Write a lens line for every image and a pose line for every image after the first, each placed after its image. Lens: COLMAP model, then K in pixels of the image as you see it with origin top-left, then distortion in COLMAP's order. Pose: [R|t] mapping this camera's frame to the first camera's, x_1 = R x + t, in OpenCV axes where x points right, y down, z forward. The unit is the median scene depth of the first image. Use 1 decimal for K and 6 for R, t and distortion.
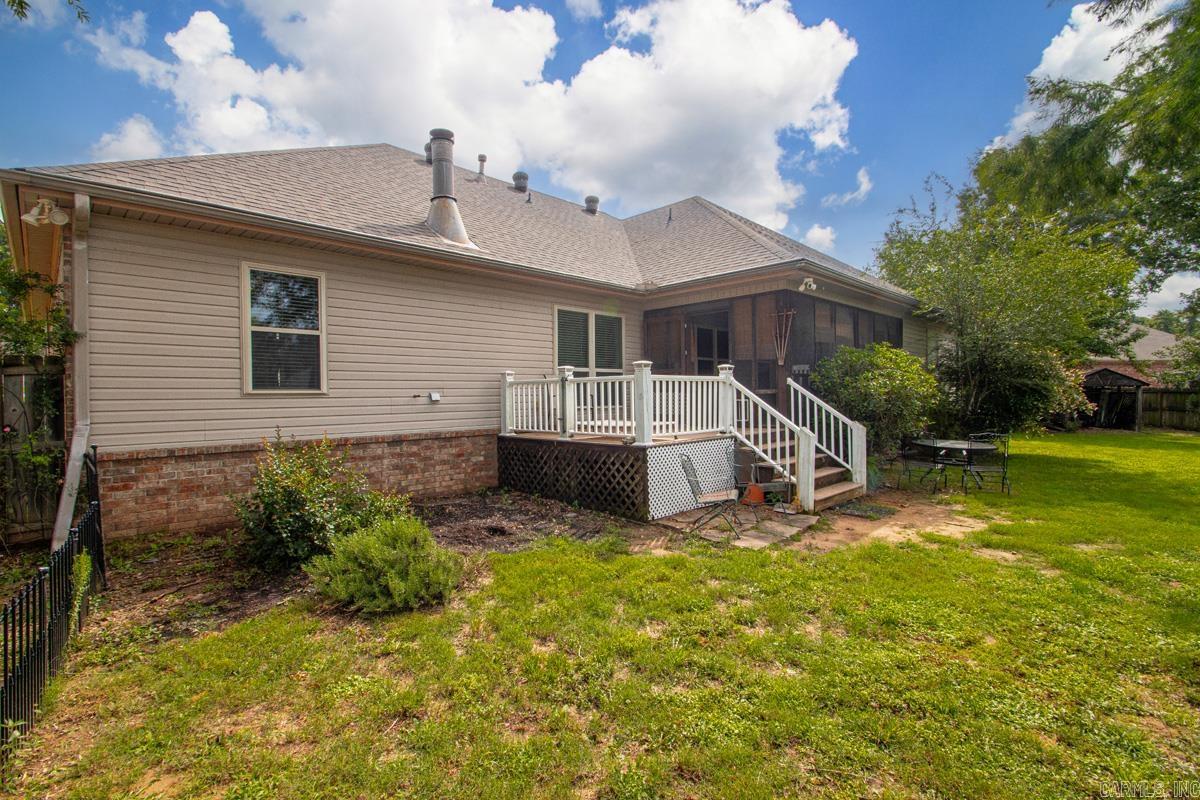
lens RADIAL K [[553.2, 0, 596.9], [0, 553.2, 409.2], [0, 0, 1]] dist [0.000088, -0.013753]
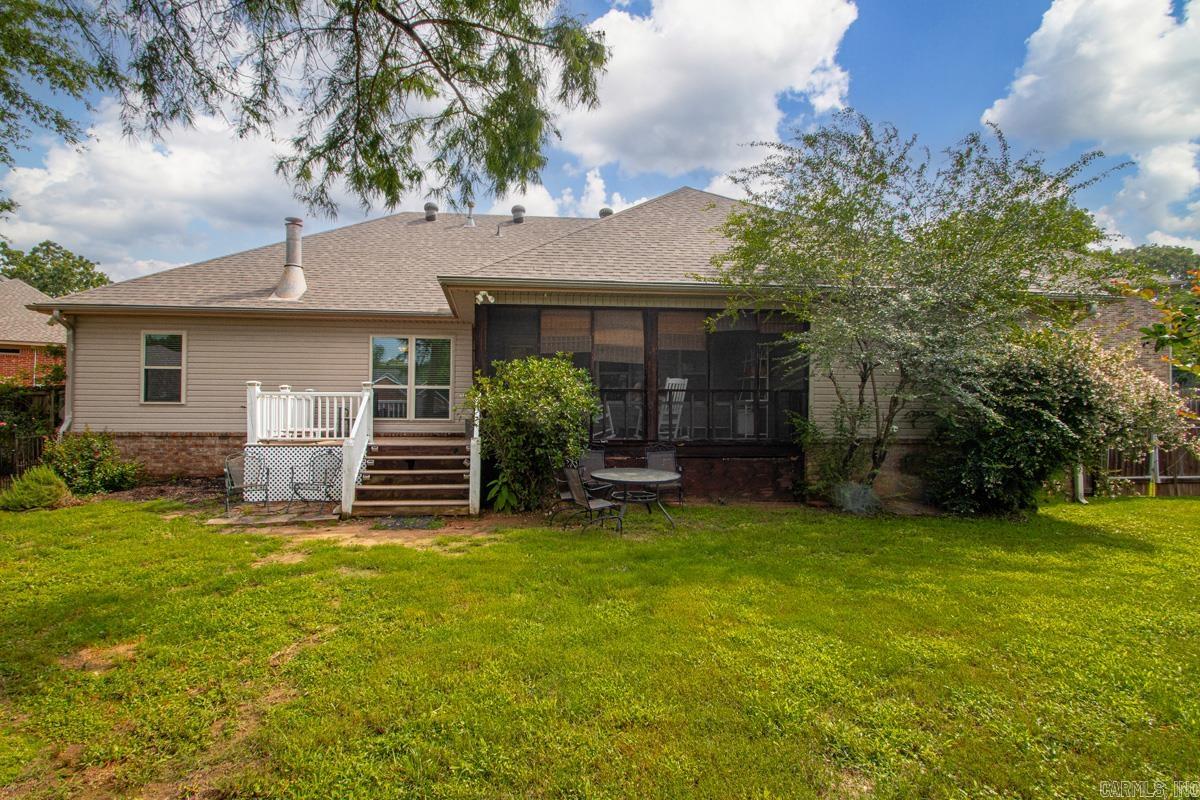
lens RADIAL K [[553.2, 0, 596.9], [0, 553.2, 409.2], [0, 0, 1]] dist [0.000088, -0.013753]
pose [[0.775267, 0.014952, -0.631457, 1.493068], [-0.029771, 0.999474, -0.012884, -0.029442], [0.630932, 0.028788, 0.775304, 0.505688]]
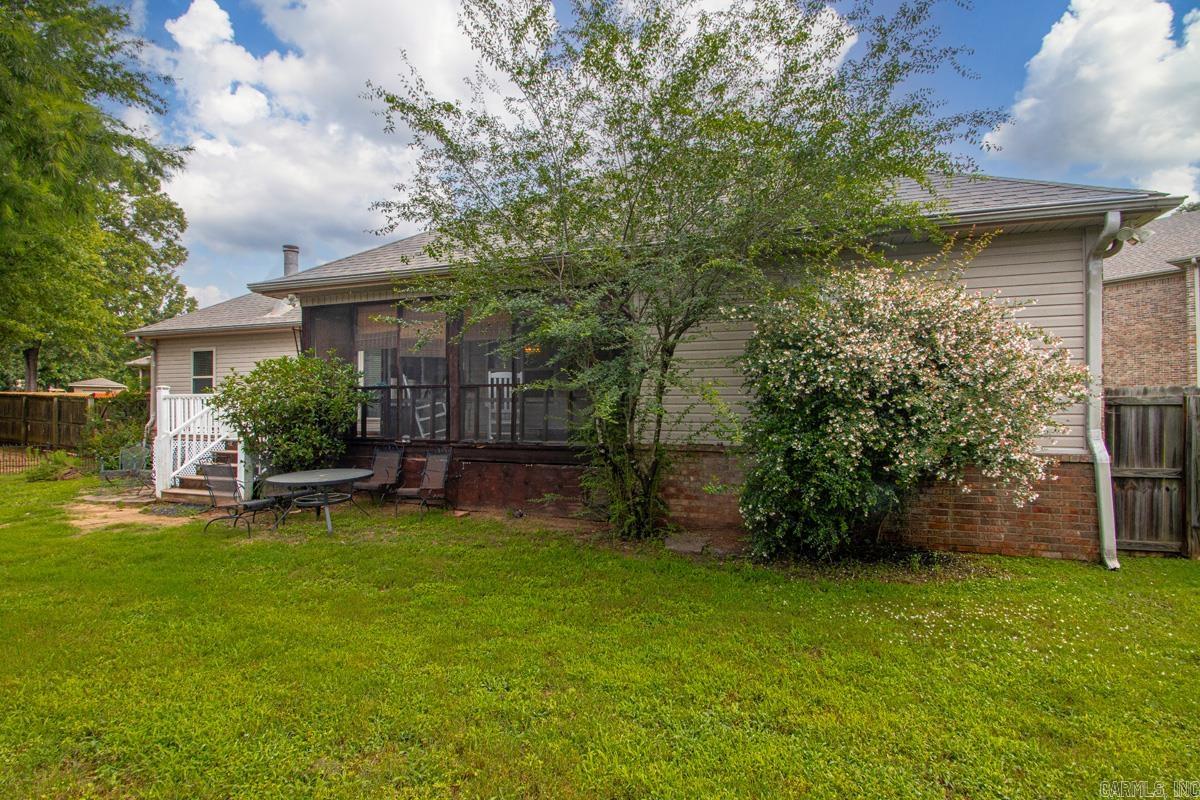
lens RADIAL K [[553.2, 0, 596.9], [0, 553.2, 409.2], [0, 0, 1]] dist [0.000088, -0.013753]
pose [[0.436251, 0.010380, -0.899765, 1.993565], [-0.028580, 0.999589, -0.002325, -0.052363], [0.899371, 0.026730, 0.436368, 1.401294]]
